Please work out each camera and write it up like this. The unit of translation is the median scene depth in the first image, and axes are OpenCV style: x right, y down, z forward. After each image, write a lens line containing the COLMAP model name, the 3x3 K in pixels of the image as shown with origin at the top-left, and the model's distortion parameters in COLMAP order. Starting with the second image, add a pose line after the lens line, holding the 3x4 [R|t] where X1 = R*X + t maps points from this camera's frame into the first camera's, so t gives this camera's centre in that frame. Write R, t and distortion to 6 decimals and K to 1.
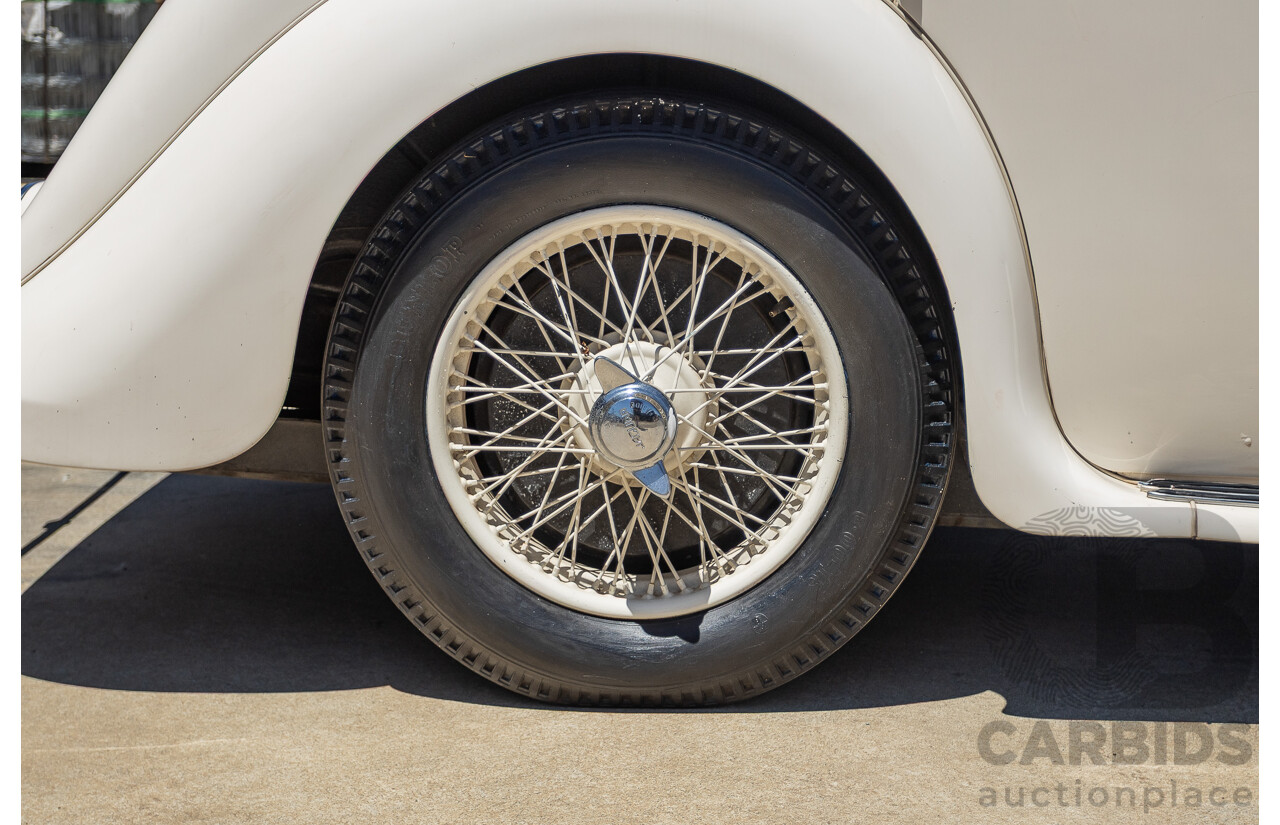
lens RADIAL K [[2162.4, 0, 628.0], [0, 2162.4, 414.0], [0, 0, 1]] dist [-0.016255, 0.000000]
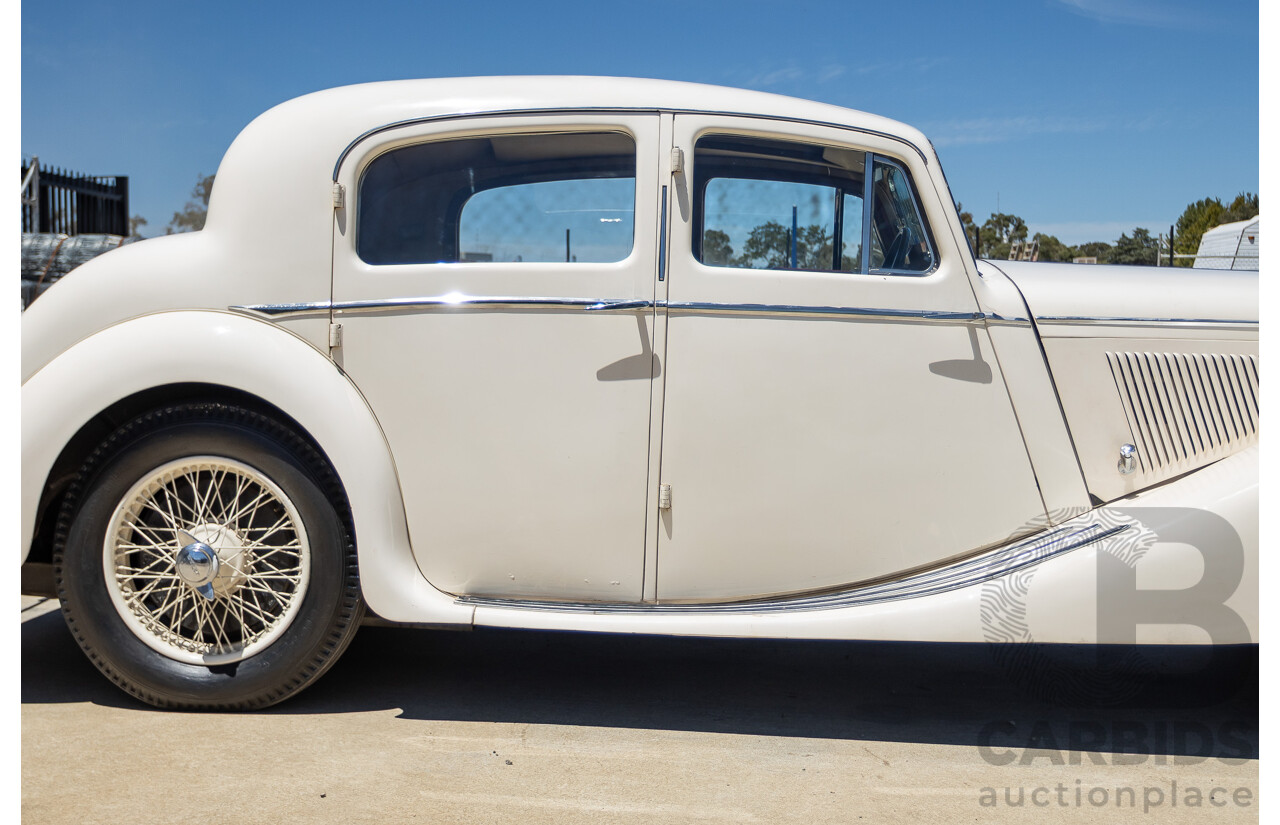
lens RADIAL K [[1744.1, 0, 649.1], [0, 1744.1, 402.8], [0, 0, 1]] dist [-0.002177, 0.000000]
pose [[0.999561, 0.008882, -0.028251, 0.452893], [-0.012574, 0.990995, -0.133308, 0.065278], [0.026813, 0.133605, 0.990672, -0.598798]]
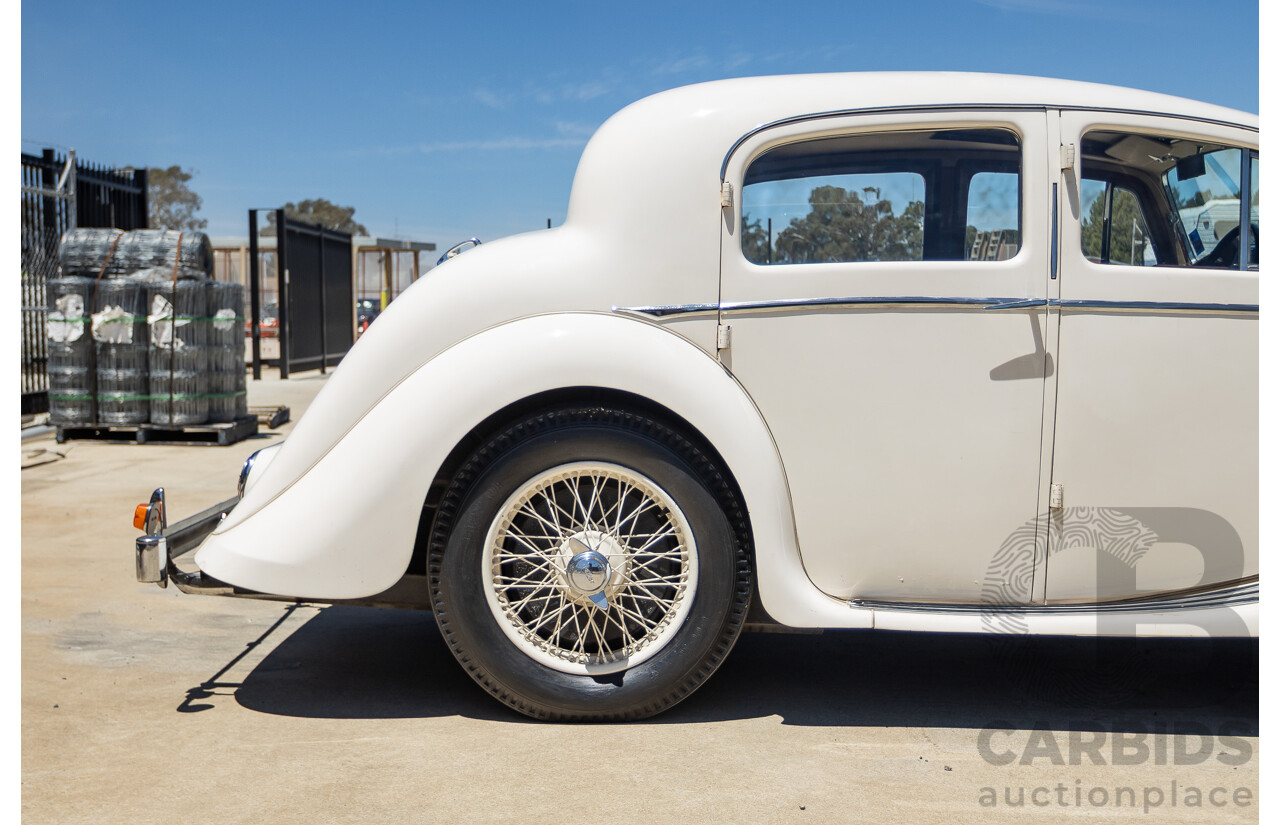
lens RADIAL K [[1744.1, 0, 618.4], [0, 1744.1, 406.7], [0, 0, 1]] dist [-0.002177, 0.000000]
pose [[0.999479, -0.002533, 0.032188, -0.020649], [0.006519, 0.992217, -0.124348, 0.051209], [-0.031622, 0.124493, 0.991717, -0.575392]]
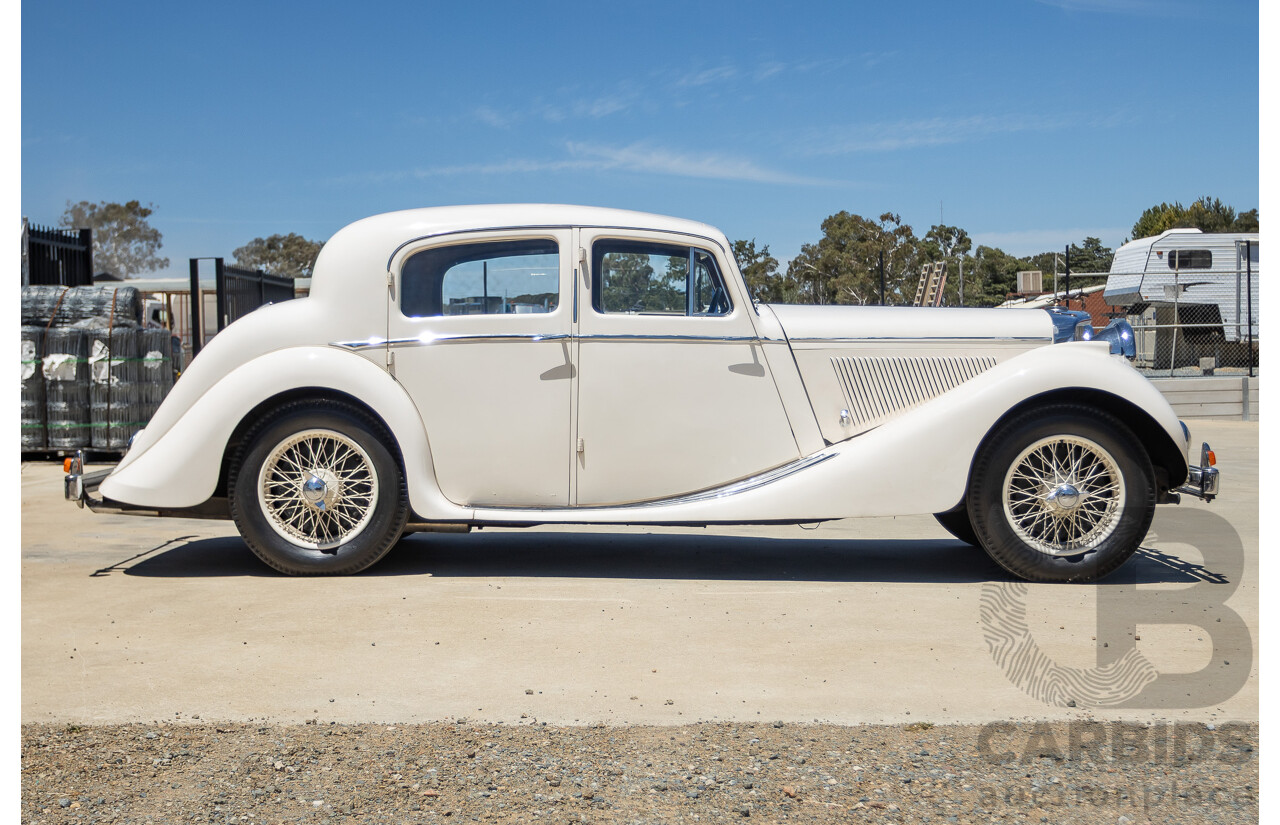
lens RADIAL K [[2162.4, 0, 671.9], [0, 2162.4, 390.2], [0, 0, 1]] dist [-0.016255, 0.000000]
pose [[0.999637, -0.016823, 0.021063, 0.498243], [0.019998, 0.986753, -0.160994, 0.411479], [-0.018075, 0.161356, 0.986731, -2.447976]]
